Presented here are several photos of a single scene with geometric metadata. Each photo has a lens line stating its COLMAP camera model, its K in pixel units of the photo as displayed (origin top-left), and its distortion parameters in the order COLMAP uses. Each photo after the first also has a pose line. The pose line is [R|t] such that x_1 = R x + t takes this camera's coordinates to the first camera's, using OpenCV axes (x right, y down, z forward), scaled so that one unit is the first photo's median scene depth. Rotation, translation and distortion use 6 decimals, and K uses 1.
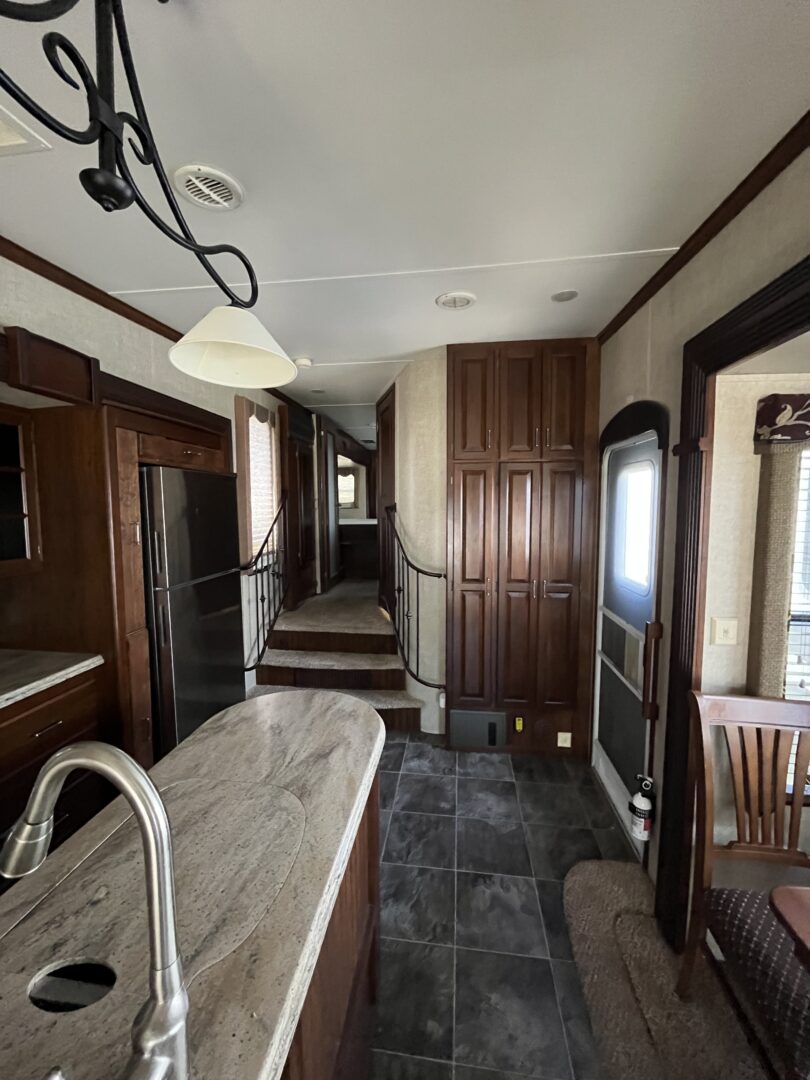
lens RADIAL K [[435.5, 0, 400.7], [0, 435.5, 537.5], [0, 0, 1]] dist [-0.002403, 0.000244]
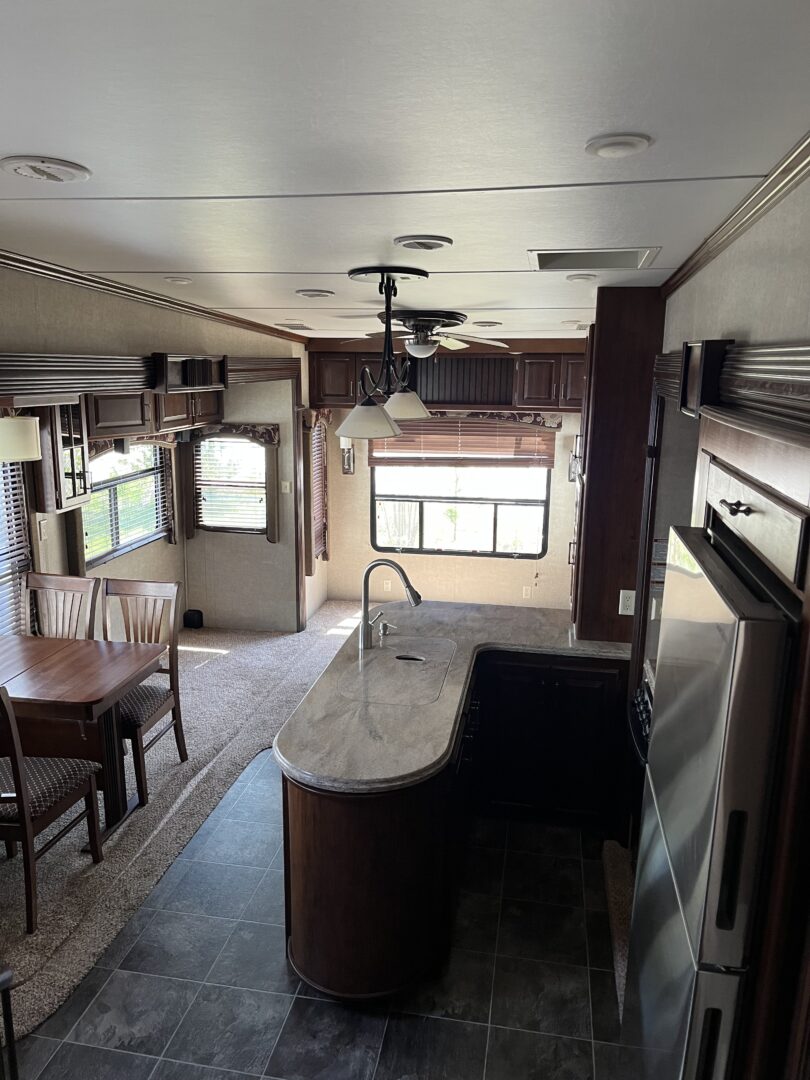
lens RADIAL K [[817.3, 0, 397.0], [0, 817.3, 548.2], [0, 0, 1]] dist [0.051791, -0.073416]
pose [[-0.998706, -0.019465, 0.046985, -0.214600], [-0.004787, 0.955735, 0.294189, -0.301768], [-0.050632, 0.293584, -0.954592, 1.412516]]
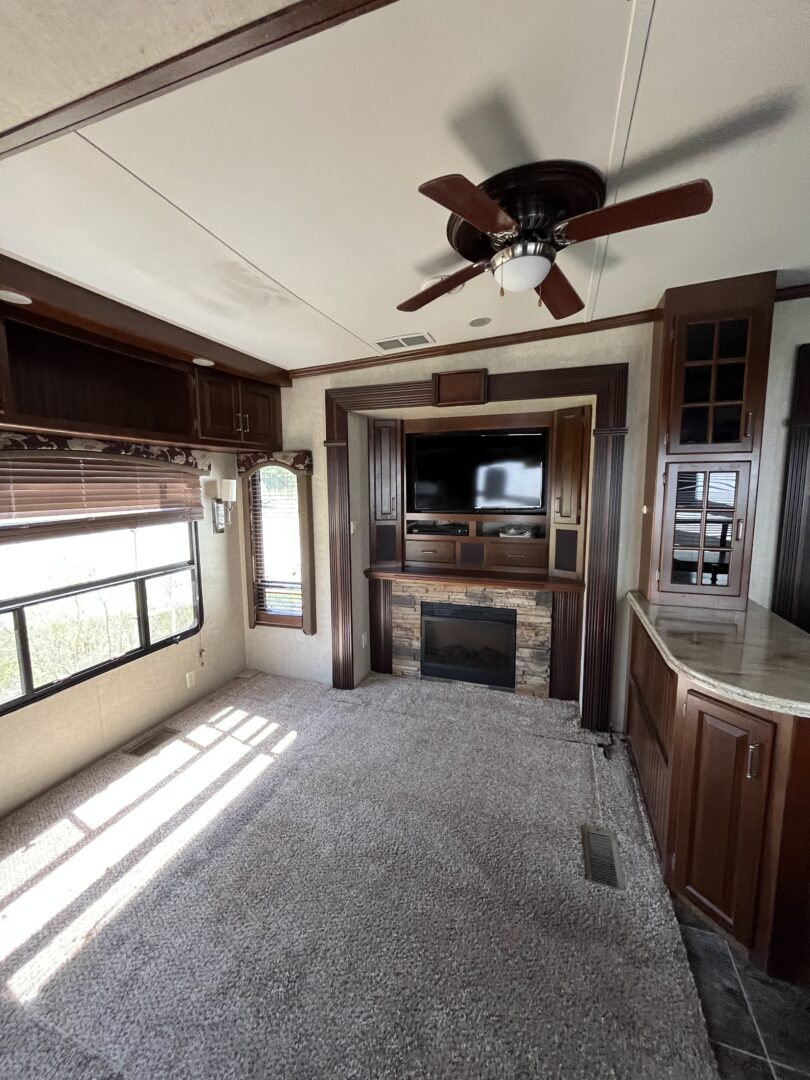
lens RADIAL K [[435.5, 0, 404.6], [0, 435.5, 540.2], [0, 0, 1]] dist [-0.002403, 0.000244]
pose [[-0.203218, 0.122463, -0.971445, 0.405597], [-0.064046, 0.988360, 0.137994, 0.059873], [0.977037, 0.090260, -0.193009, -0.332199]]
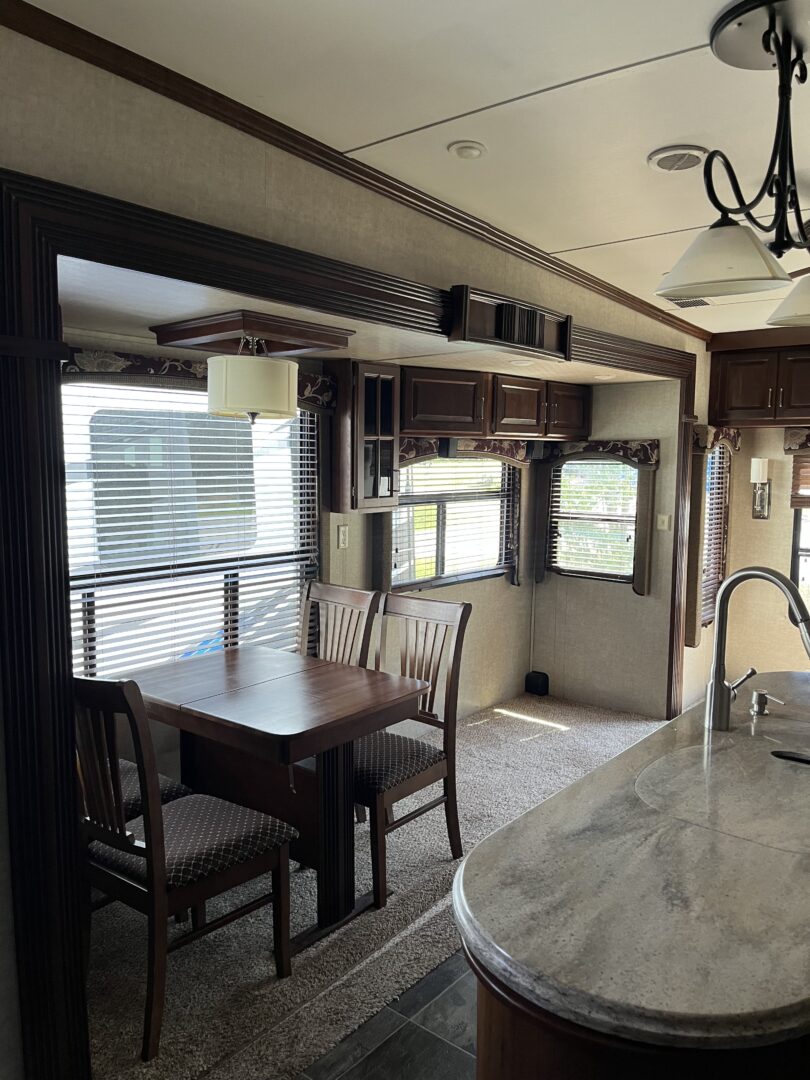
lens RADIAL K [[817.3, 0, 401.2], [0, 817.3, 541.4], [0, 0, 1]] dist [0.051791, -0.073416]
pose [[-0.845935, -0.062038, 0.529665, -0.248534], [0.031498, 0.985664, 0.165754, -0.057539], [-0.532355, 0.156900, -0.831854, 0.946835]]
